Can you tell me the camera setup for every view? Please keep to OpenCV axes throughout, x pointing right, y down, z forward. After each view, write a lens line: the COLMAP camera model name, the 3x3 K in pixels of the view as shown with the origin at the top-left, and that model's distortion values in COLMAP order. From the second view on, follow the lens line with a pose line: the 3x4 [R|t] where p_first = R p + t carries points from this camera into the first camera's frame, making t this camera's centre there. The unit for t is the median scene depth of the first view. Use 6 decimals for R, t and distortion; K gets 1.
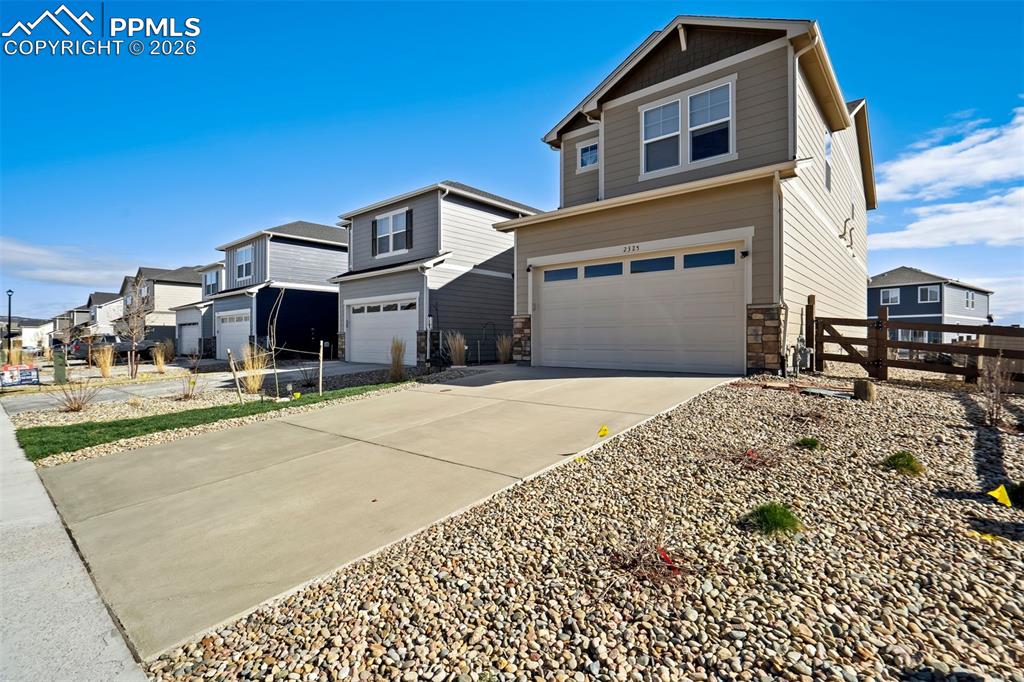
lens RADIAL K [[481.6, 0, 509.6], [0, 481.6, 344.2], [0, 0, 1]] dist [-0.021083, 0.009058]
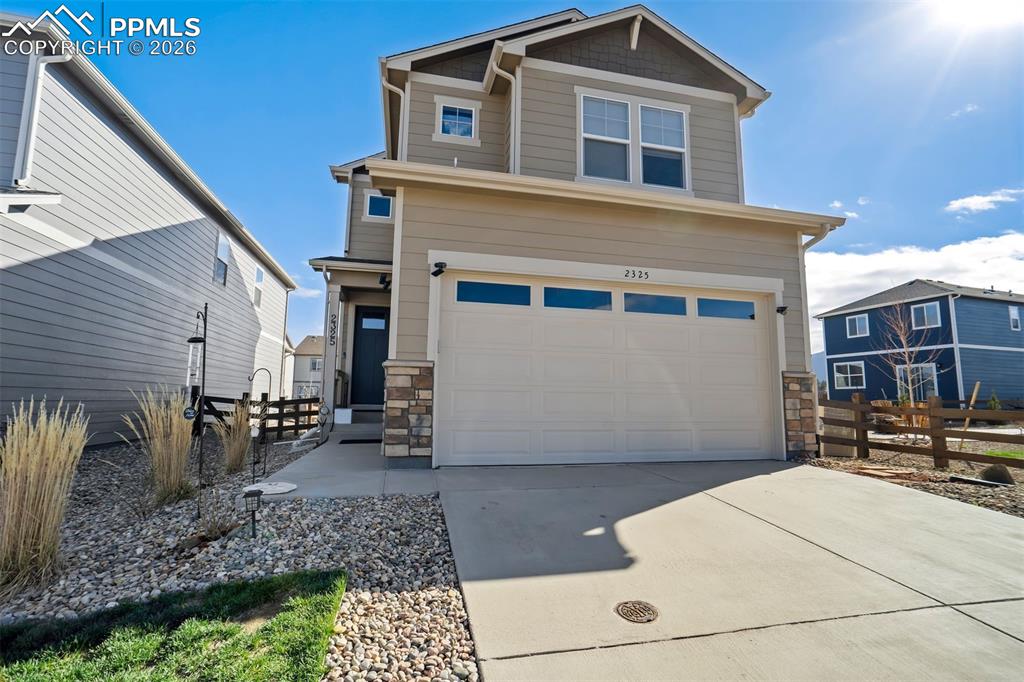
lens RADIAL K [[481.6, 0, 507.8], [0, 481.6, 339.7], [0, 0, 1]] dist [-0.021083, 0.009058]
pose [[0.581474, 0.110055, 0.806086, -0.333789], [-0.007614, 0.991501, -0.129877, -0.020928], [-0.813529, 0.069383, 0.577370, 0.698033]]
